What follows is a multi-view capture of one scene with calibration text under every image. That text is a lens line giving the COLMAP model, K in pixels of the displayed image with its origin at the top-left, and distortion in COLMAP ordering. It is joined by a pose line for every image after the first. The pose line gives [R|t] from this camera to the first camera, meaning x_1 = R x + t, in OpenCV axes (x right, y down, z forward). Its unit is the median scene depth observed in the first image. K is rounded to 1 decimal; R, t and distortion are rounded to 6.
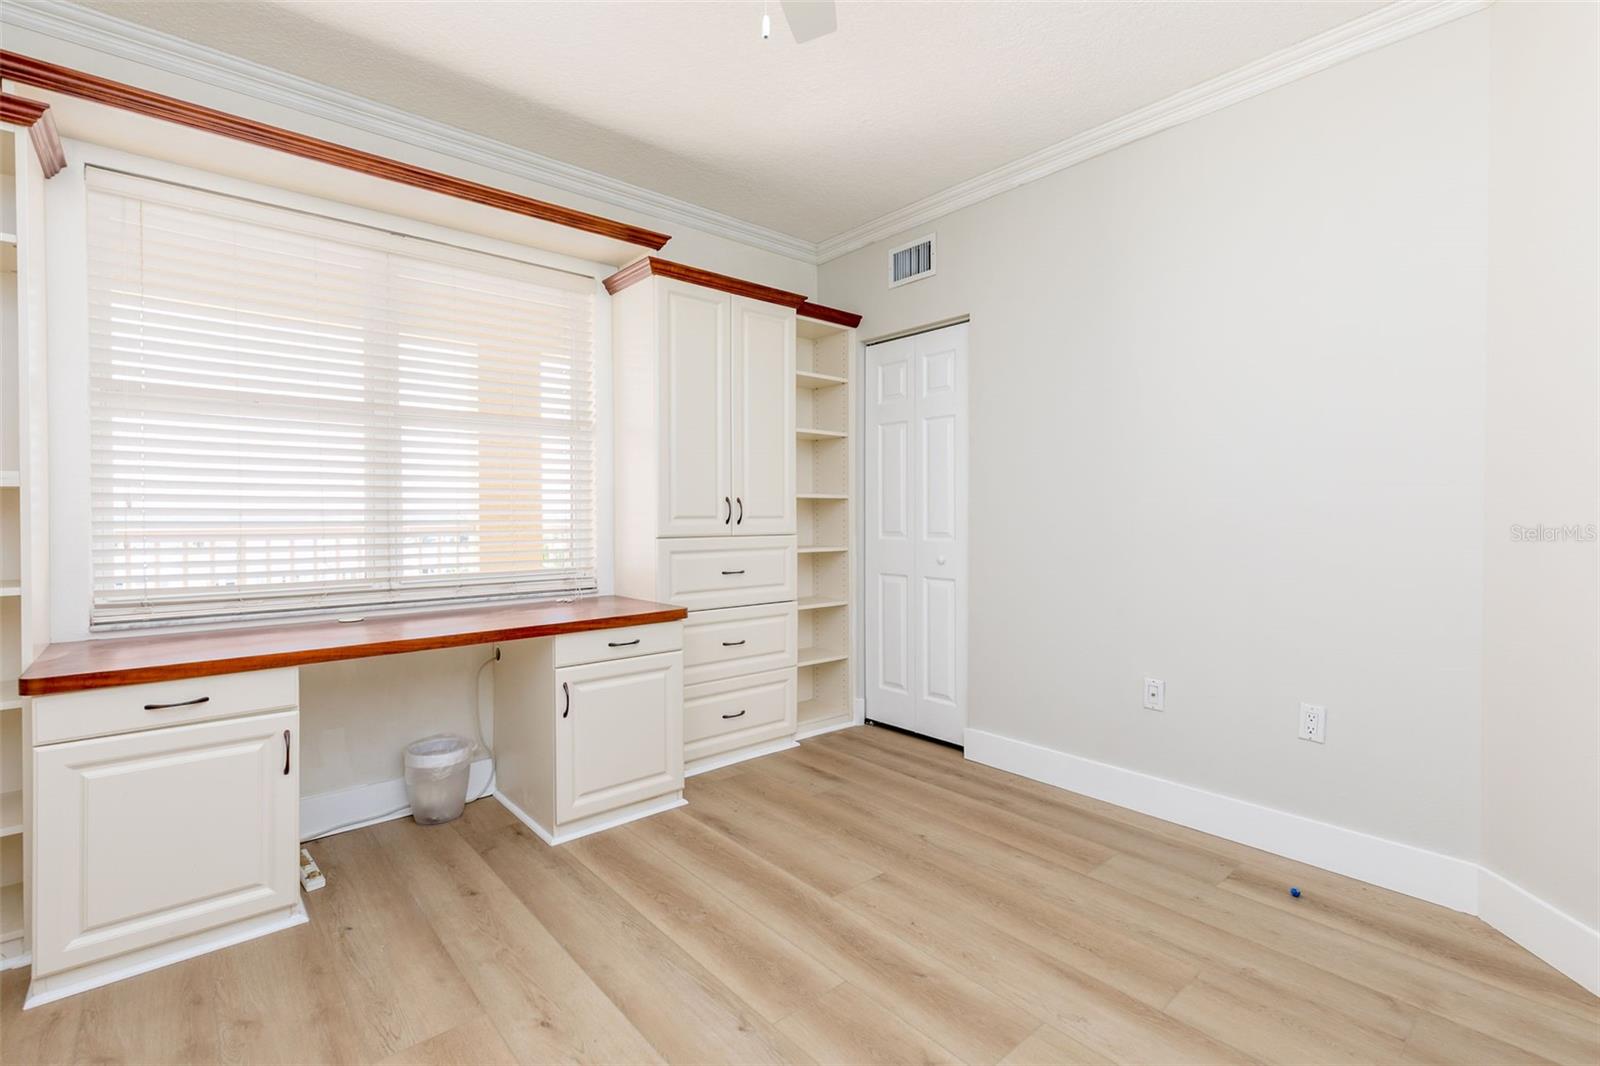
lens RADIAL K [[728.7, 0, 799.9], [0, 728.7, 521.4], [0, 0, 1]] dist [0.004877, -0.000546]
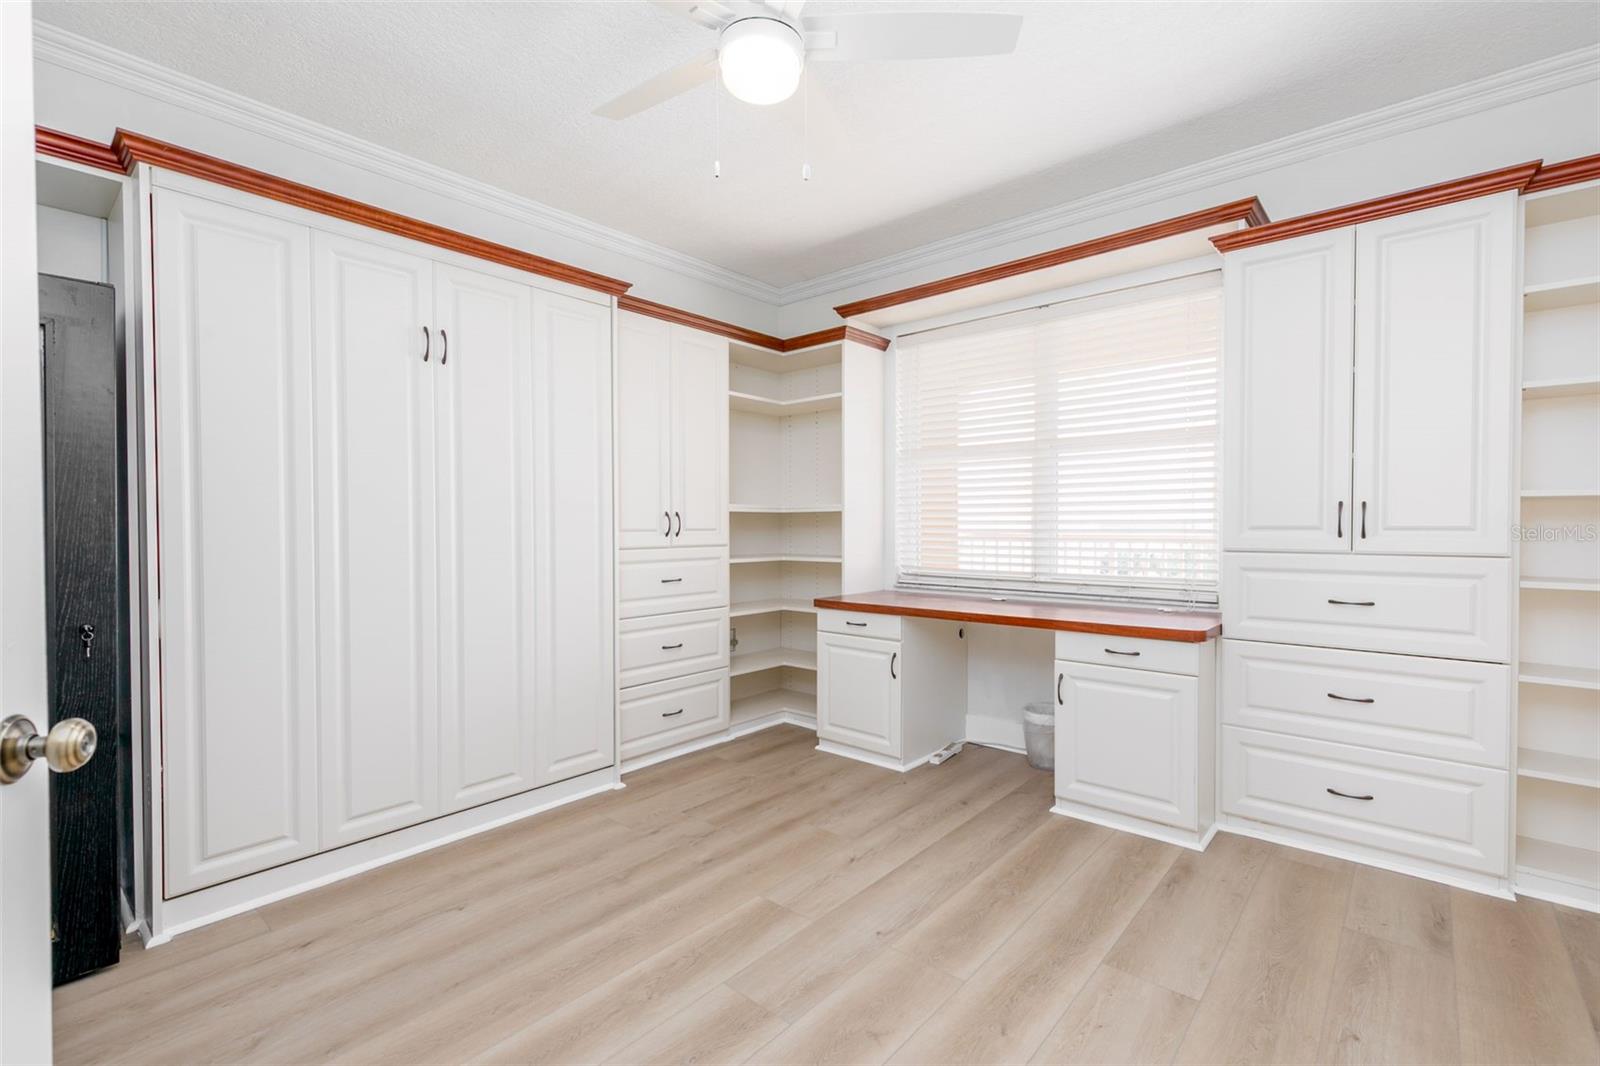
lens RADIAL K [[728.7, 0, 798.3], [0, 728.7, 534.2], [0, 0, 1]] dist [0.004877, -0.000546]
pose [[0.125438, 0.017049, -0.991955, 0.744065], [-0.006519, 0.999845, 0.016361, -0.010803], [0.992080, 0.004414, 0.125529, 0.452816]]
